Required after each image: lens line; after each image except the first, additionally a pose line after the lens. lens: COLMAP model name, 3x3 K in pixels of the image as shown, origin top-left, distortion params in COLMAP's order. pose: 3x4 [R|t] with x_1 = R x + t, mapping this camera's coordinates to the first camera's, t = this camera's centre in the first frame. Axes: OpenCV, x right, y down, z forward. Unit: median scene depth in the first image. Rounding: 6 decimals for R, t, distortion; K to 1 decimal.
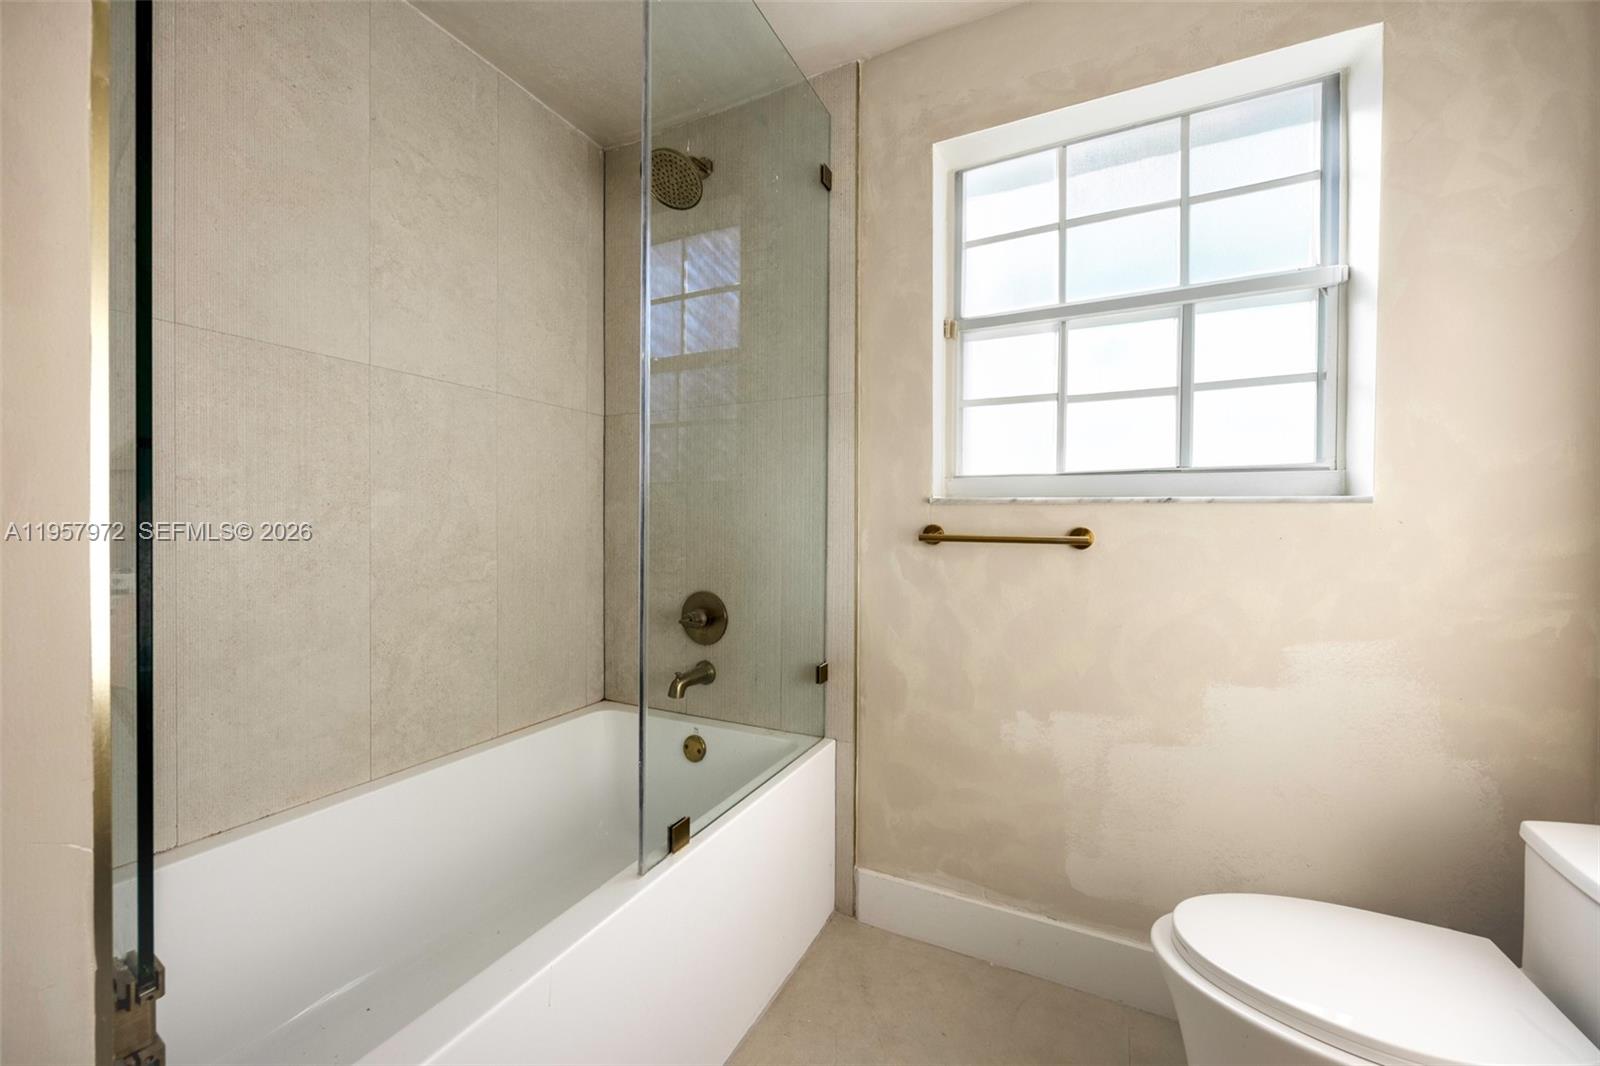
lens RADIAL K [[634.9, 0, 800.1], [0, 634.9, 530.4], [0, 0, 1]] dist [-0.002130, -0.000575]
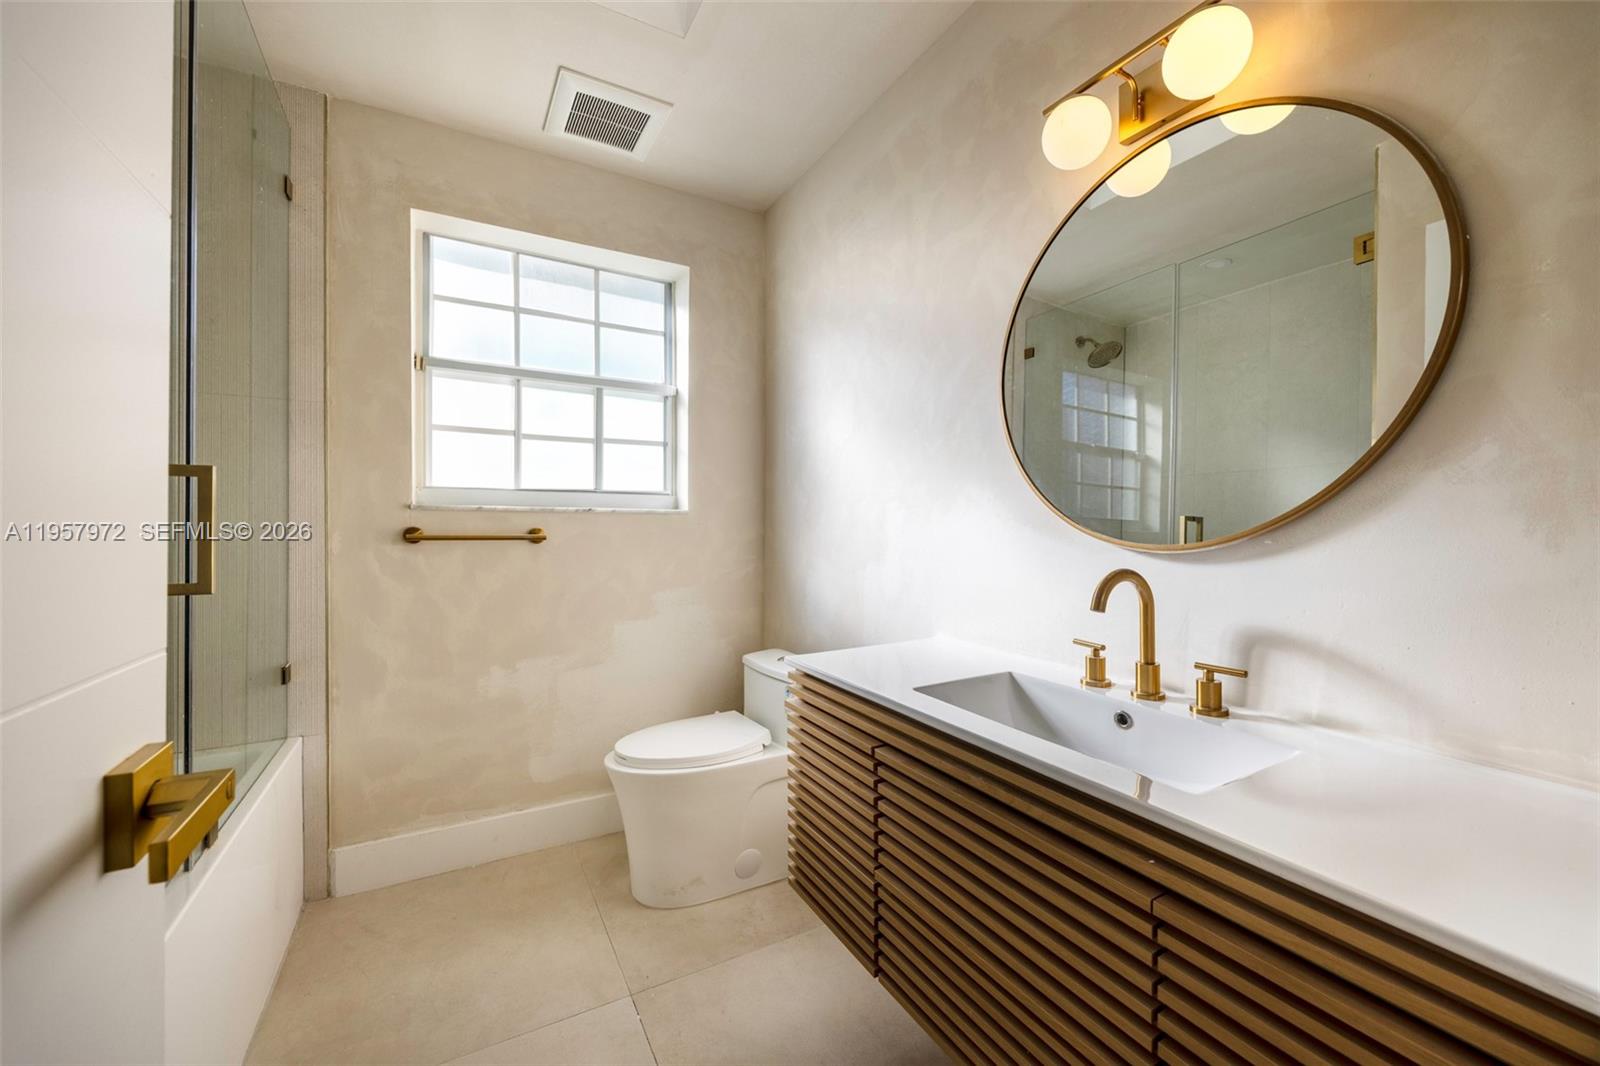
lens RADIAL K [[634.9, 0, 800.1], [0, 634.9, 530.4], [0, 0, 1]] dist [-0.002130, -0.000575]
pose [[0.564568, -0.008220, 0.825345, -0.381330], [0.013307, 0.999911, 0.000856, 0.006784], [-0.825279, 0.010500, 0.564628, -0.283914]]
